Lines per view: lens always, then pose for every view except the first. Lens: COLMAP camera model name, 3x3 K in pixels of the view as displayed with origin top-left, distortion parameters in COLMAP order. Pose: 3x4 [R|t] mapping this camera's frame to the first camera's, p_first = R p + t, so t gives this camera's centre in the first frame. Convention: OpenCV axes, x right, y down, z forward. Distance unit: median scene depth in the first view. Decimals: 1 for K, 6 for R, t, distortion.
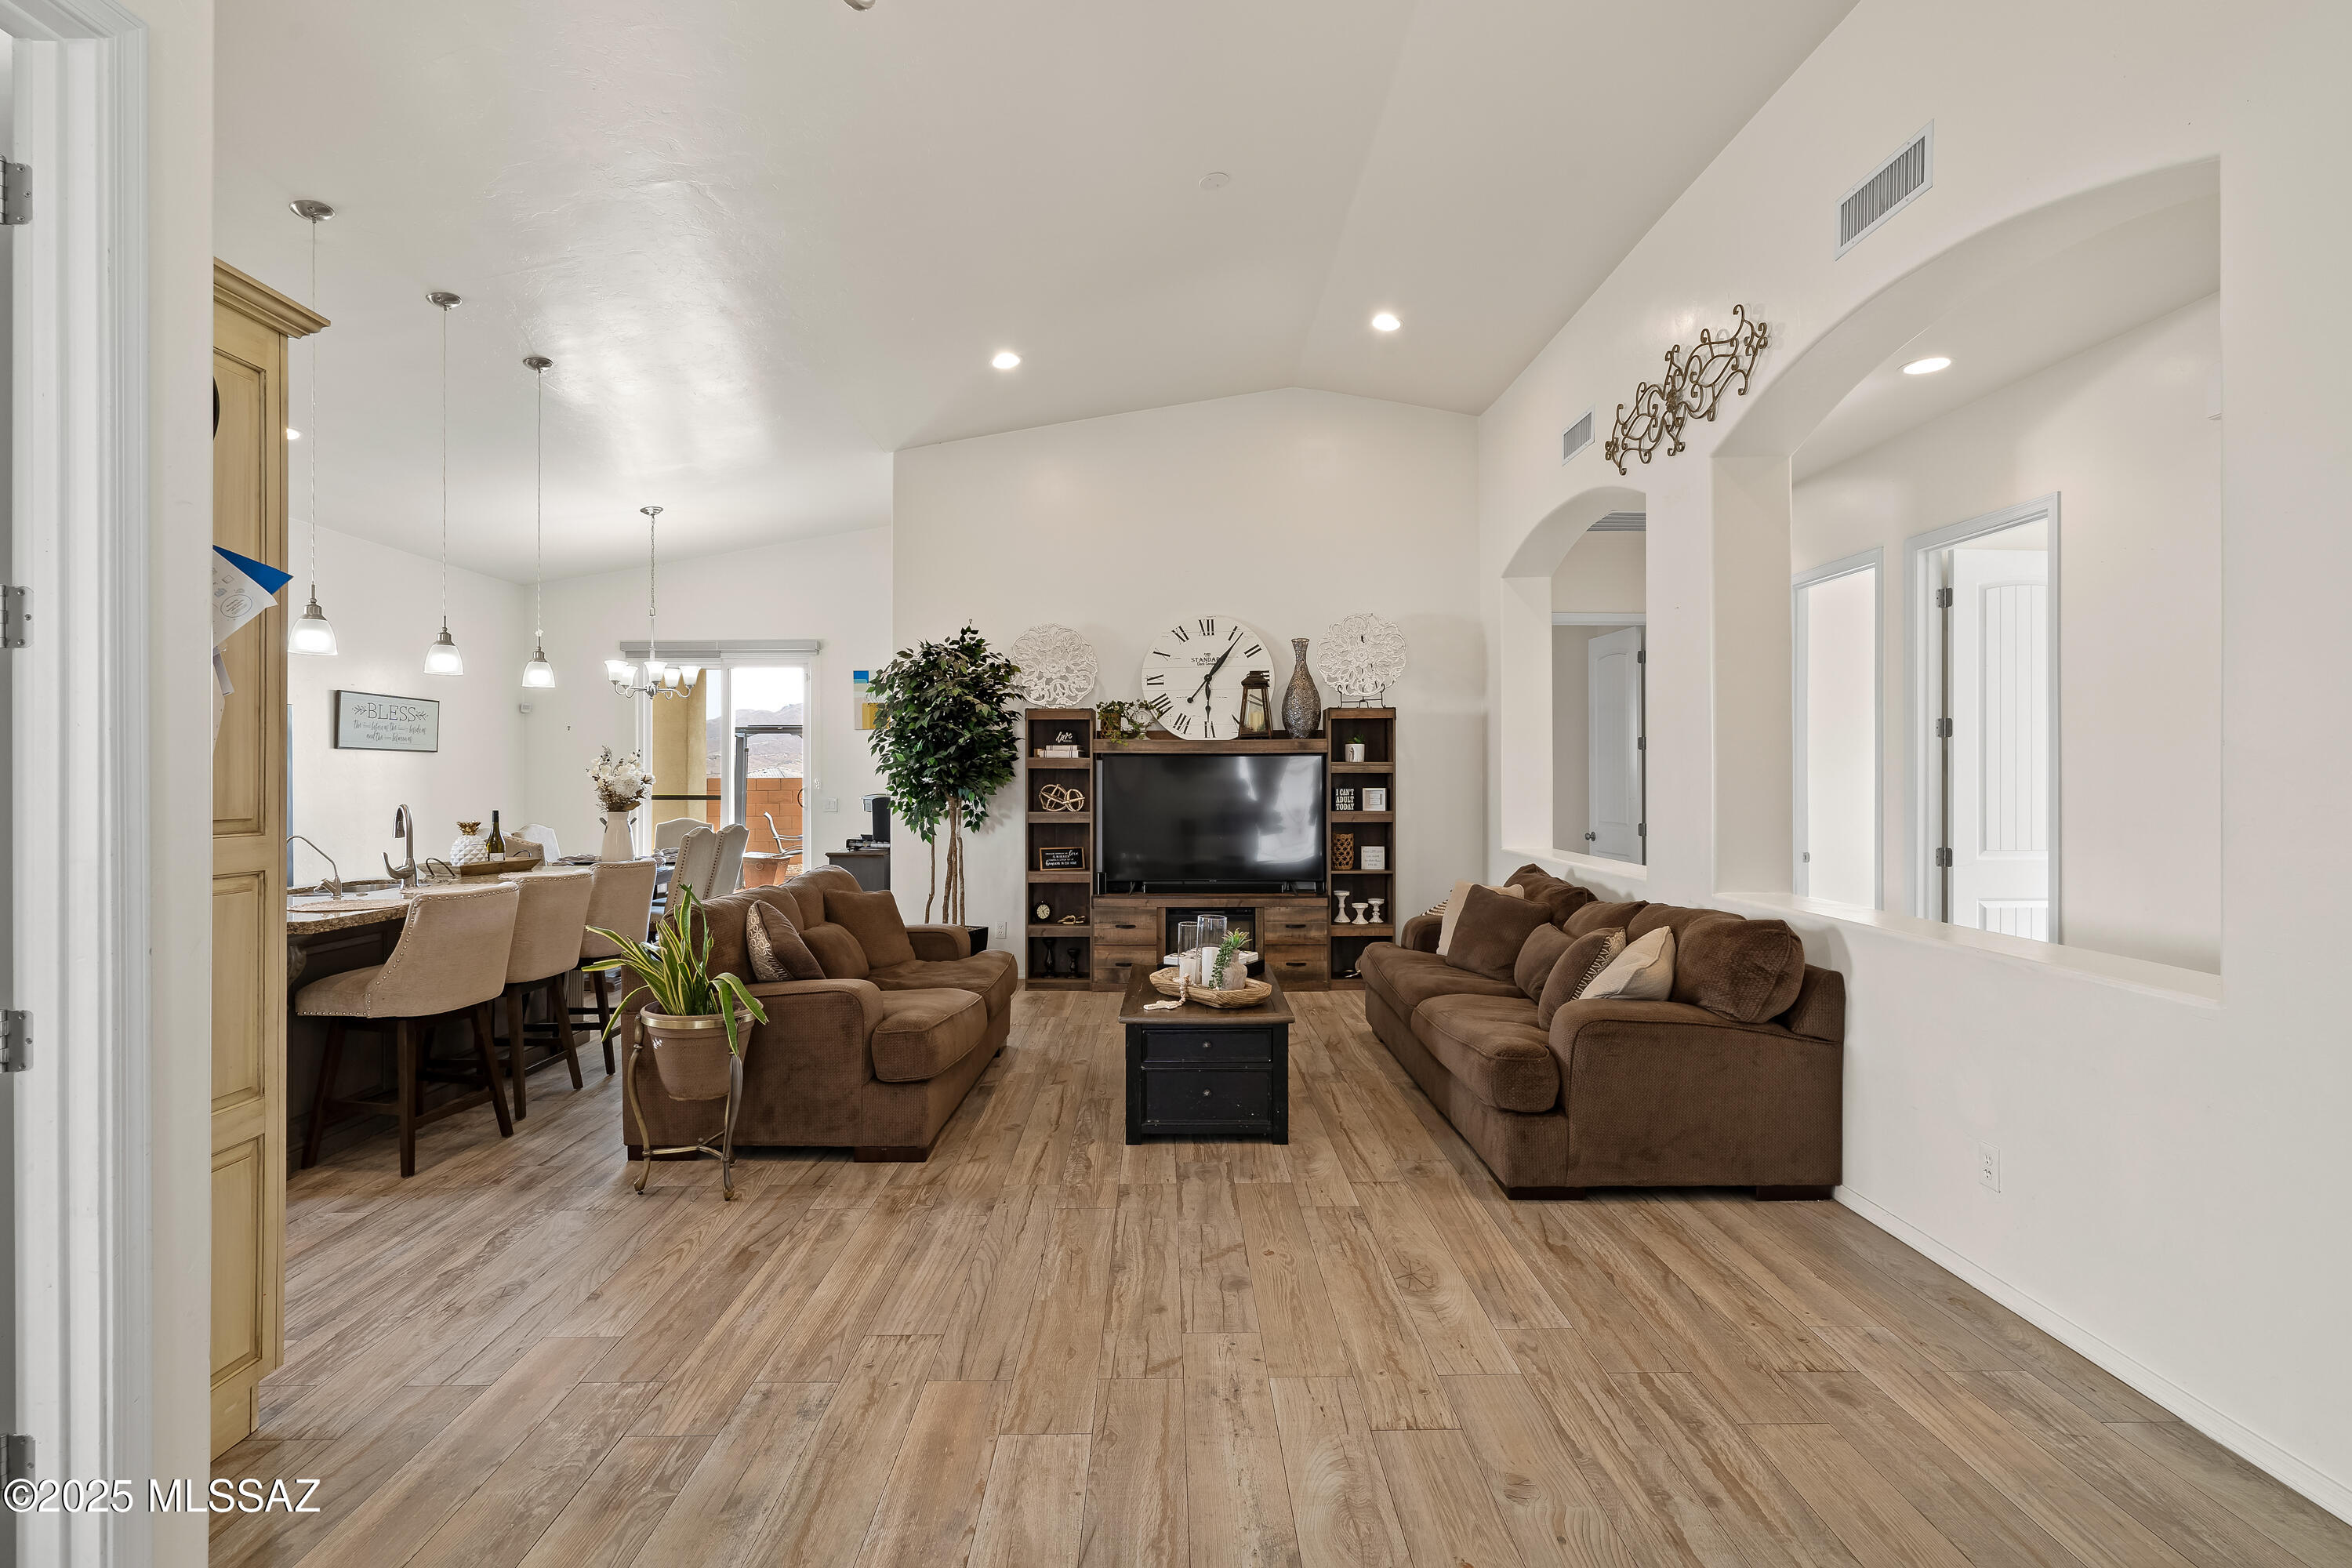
lens RADIAL K [[1092.7, 0, 1182.6], [0, 1092.7, 775.9], [0, 0, 1]] dist [-0.013592, 0.009418]
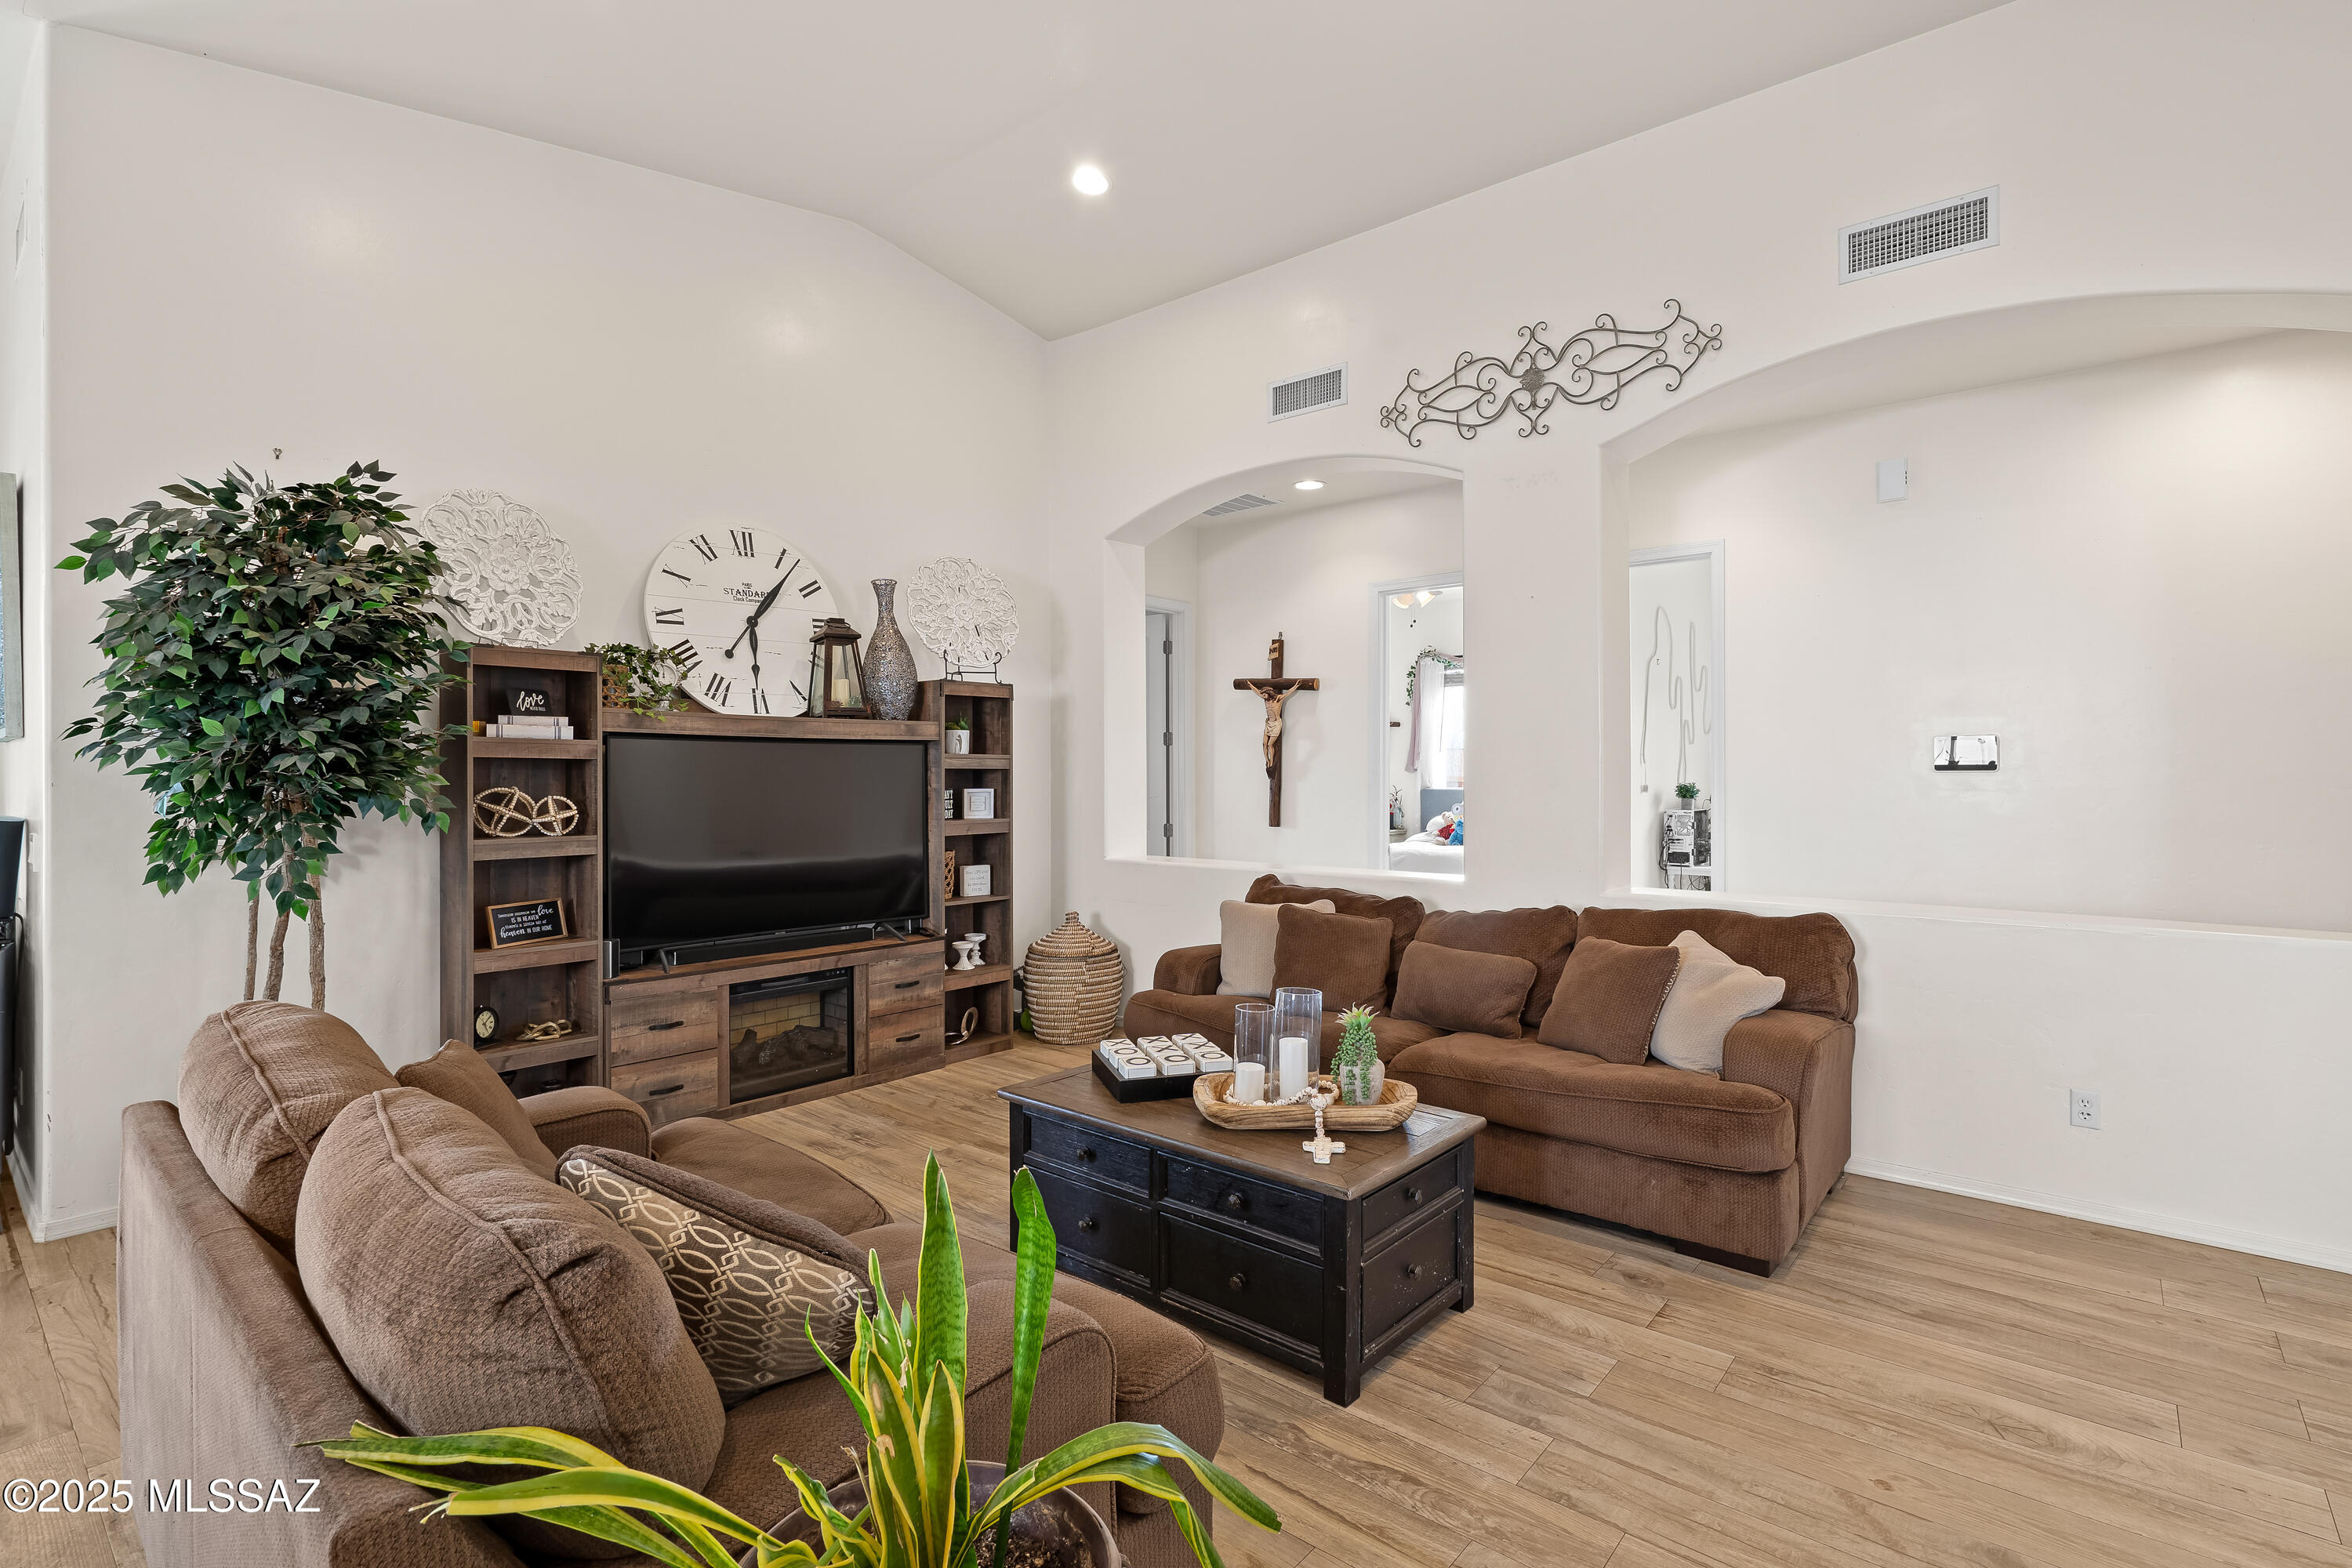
lens RADIAL K [[1103.5, 0, 1181.3], [0, 1103.5, 773.6], [0, 0, 1]] dist [-0.002140, 0.000492]
pose [[0.655980, 0.000871, 0.754778, -0.315078], [0.000119, 0.999999, -0.001257, 0.001648], [-0.754778, 0.000915, 0.655979, 0.390476]]
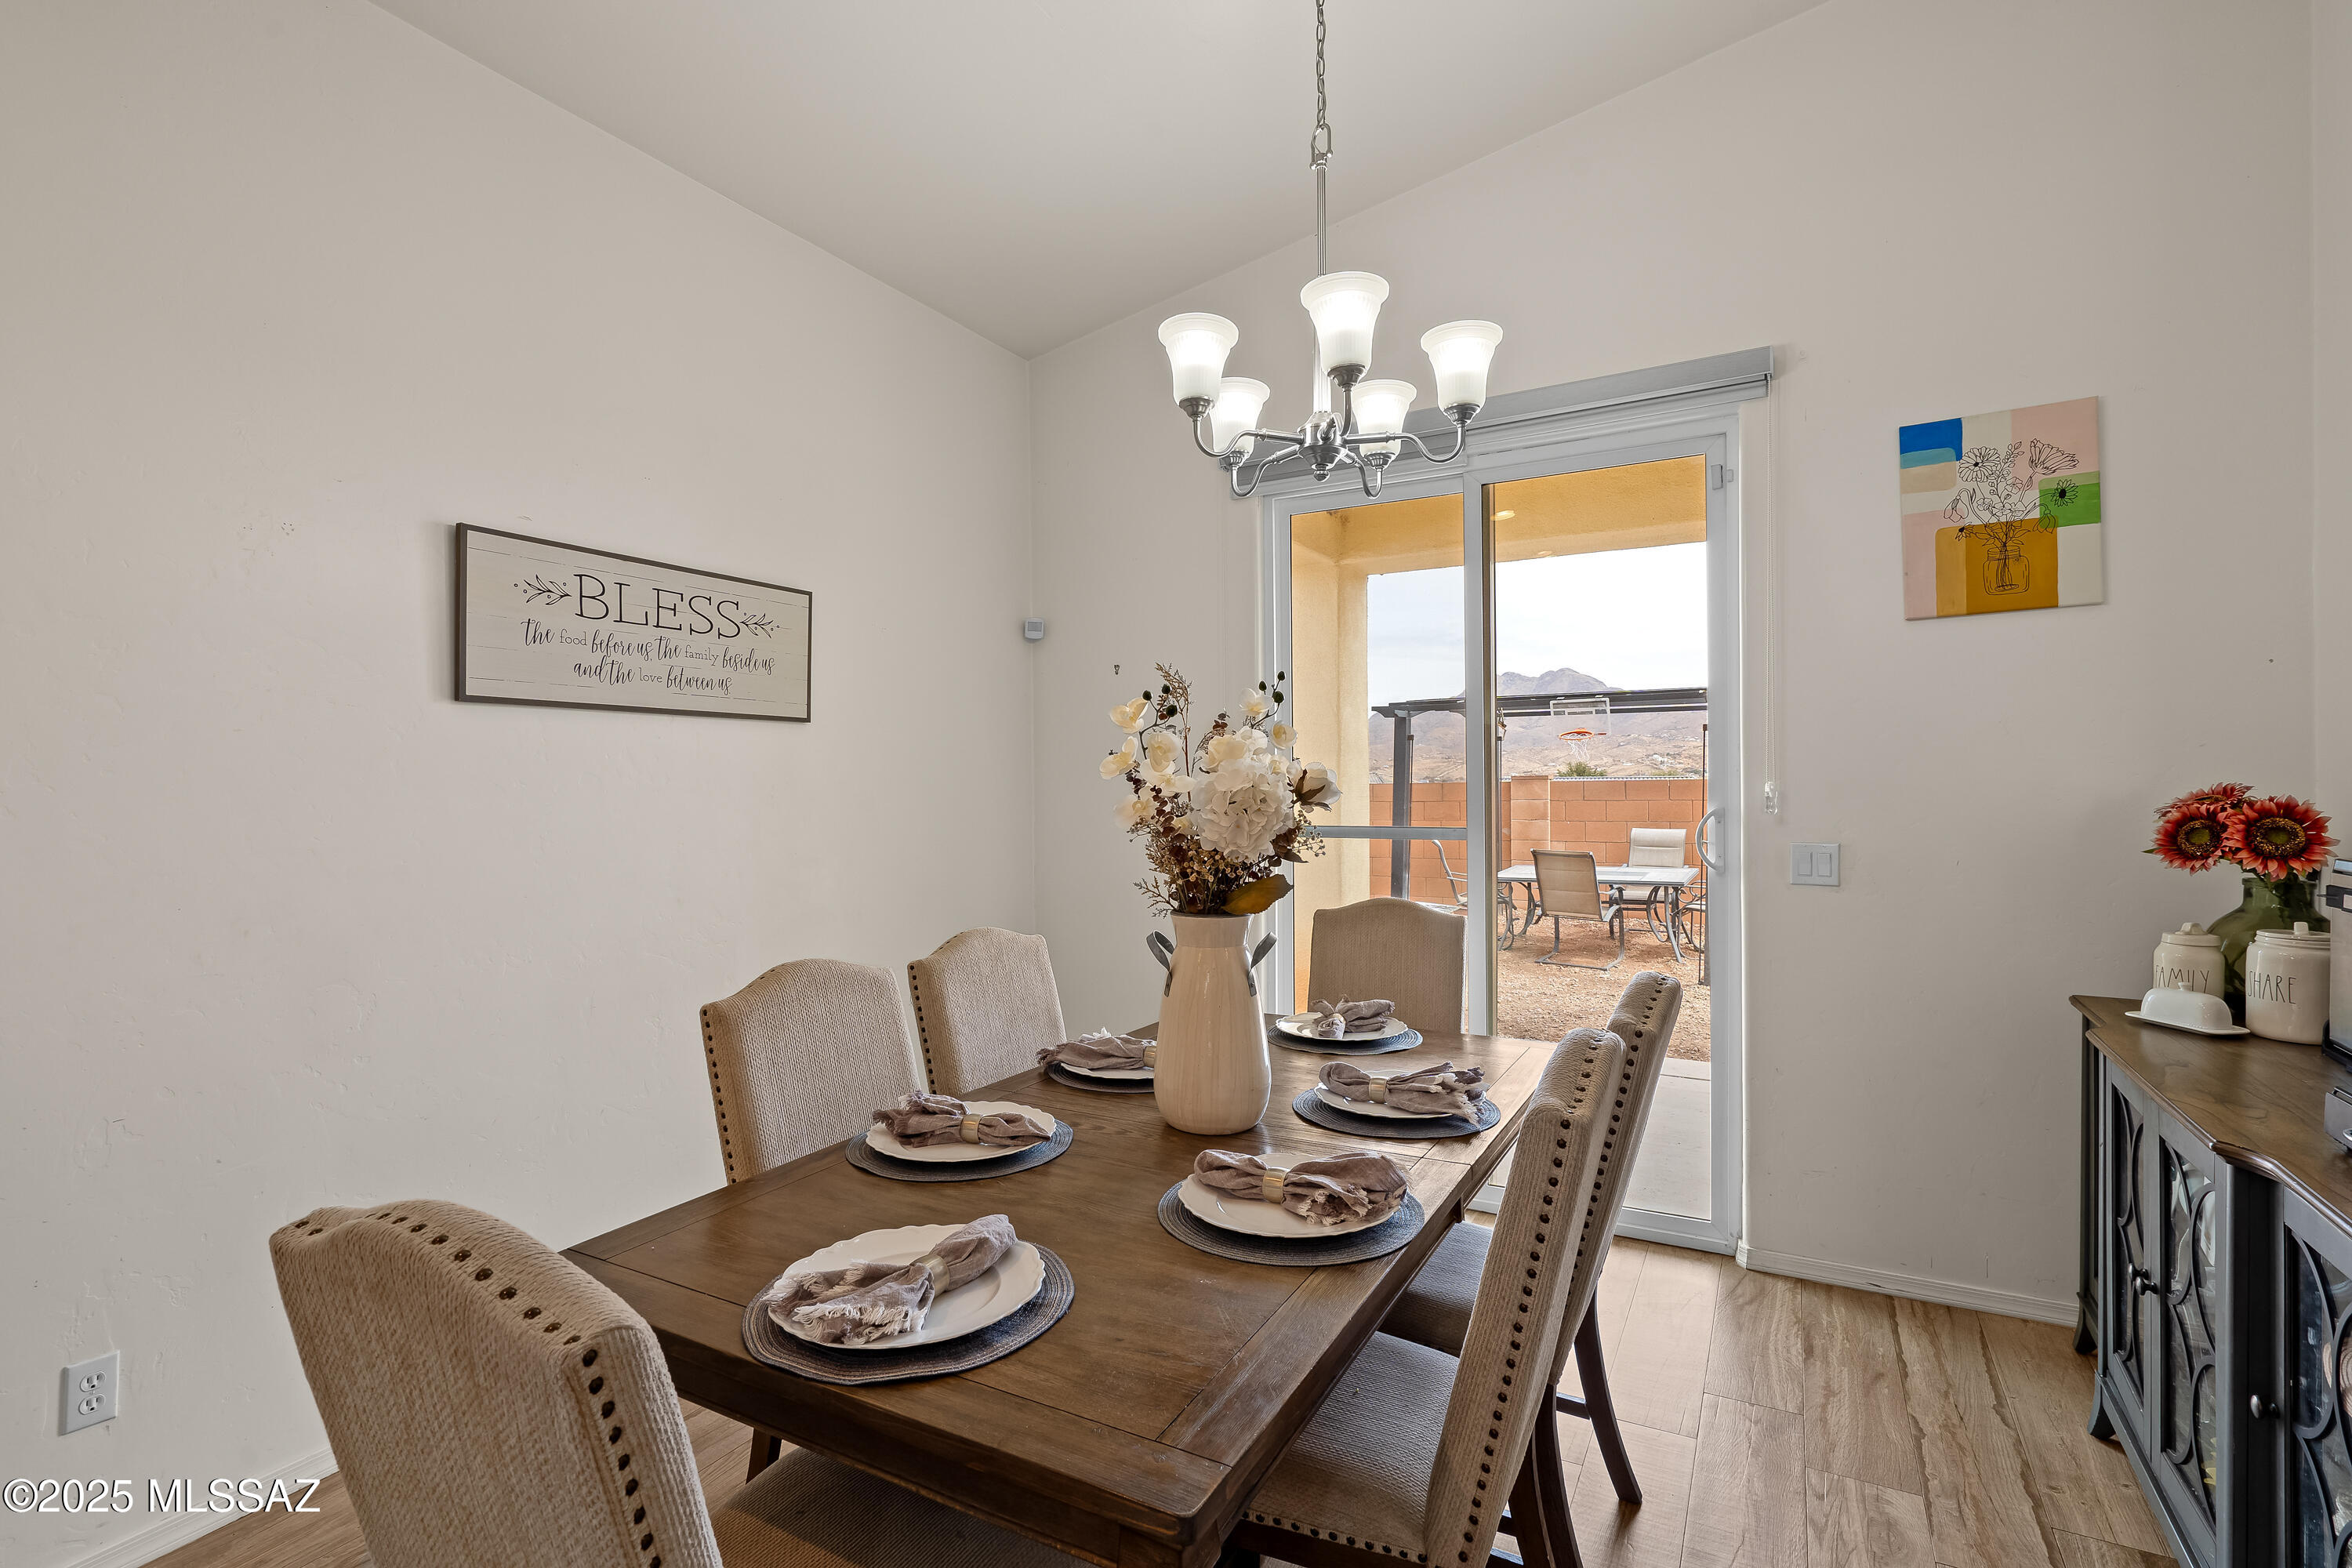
lens RADIAL K [[1093.9, 0, 1179.6], [0, 1093.9, 796.4], [0, 0, 1]] dist [-0.002111, -0.000100]
pose [[0.865734, -0.002201, -0.500500, -0.425371], [0.009090, 0.999895, 0.011325, 0.002354], [0.500422, -0.014354, 0.865663, 0.831929]]
